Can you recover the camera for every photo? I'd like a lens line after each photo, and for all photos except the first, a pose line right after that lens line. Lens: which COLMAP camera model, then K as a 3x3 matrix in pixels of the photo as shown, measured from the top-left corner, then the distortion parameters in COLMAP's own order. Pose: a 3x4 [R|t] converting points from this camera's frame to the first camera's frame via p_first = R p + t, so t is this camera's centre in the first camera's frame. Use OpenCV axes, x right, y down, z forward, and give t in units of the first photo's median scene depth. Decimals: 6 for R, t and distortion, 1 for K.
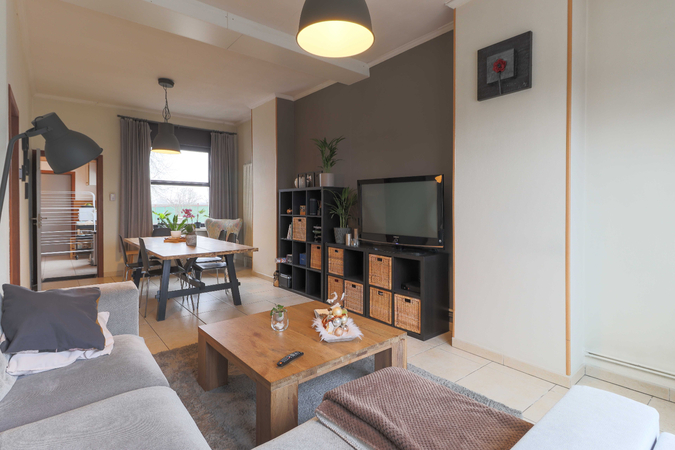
lens RADIAL K [[349.6, 0, 351.8], [0, 349.6, 209.7], [0, 0, 1]] dist [0.031374, -0.001693]
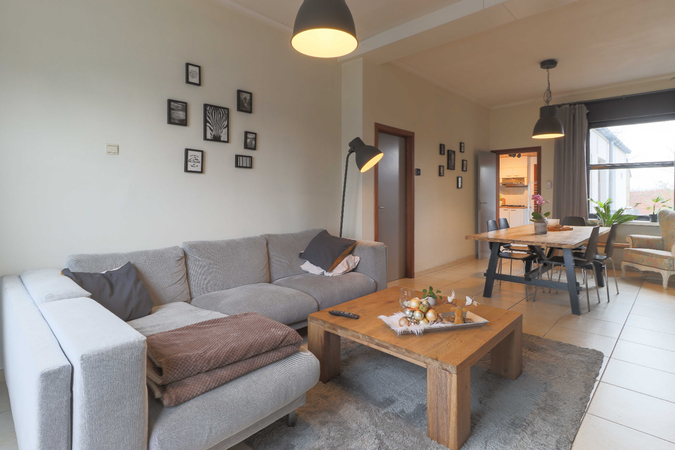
lens RADIAL K [[349.6, 0, 337.3], [0, 349.6, 222.9], [0, 0, 1]] dist [0.031374, -0.001693]
pose [[0.110134, 0.077353, -0.990902, 0.289996], [-0.010994, 0.997001, 0.076607, 0.002365], [0.993856, 0.002457, 0.110654, 0.242088]]
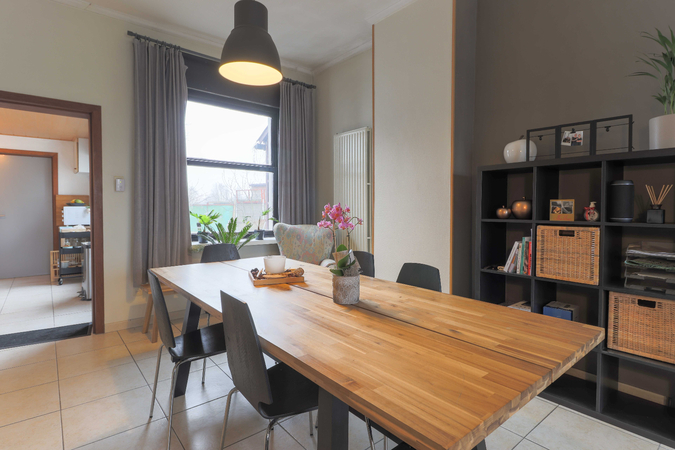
lens RADIAL K [[349.6, 0, 355.0], [0, 349.6, 213.2], [0, 0, 1]] dist [0.031374, -0.001693]
pose [[0.999850, -0.000984, 0.017307, -0.311513], [0.000785, 0.999933, 0.011529, 0.000580], [-0.017318, -0.011513, 0.999784, 0.432436]]
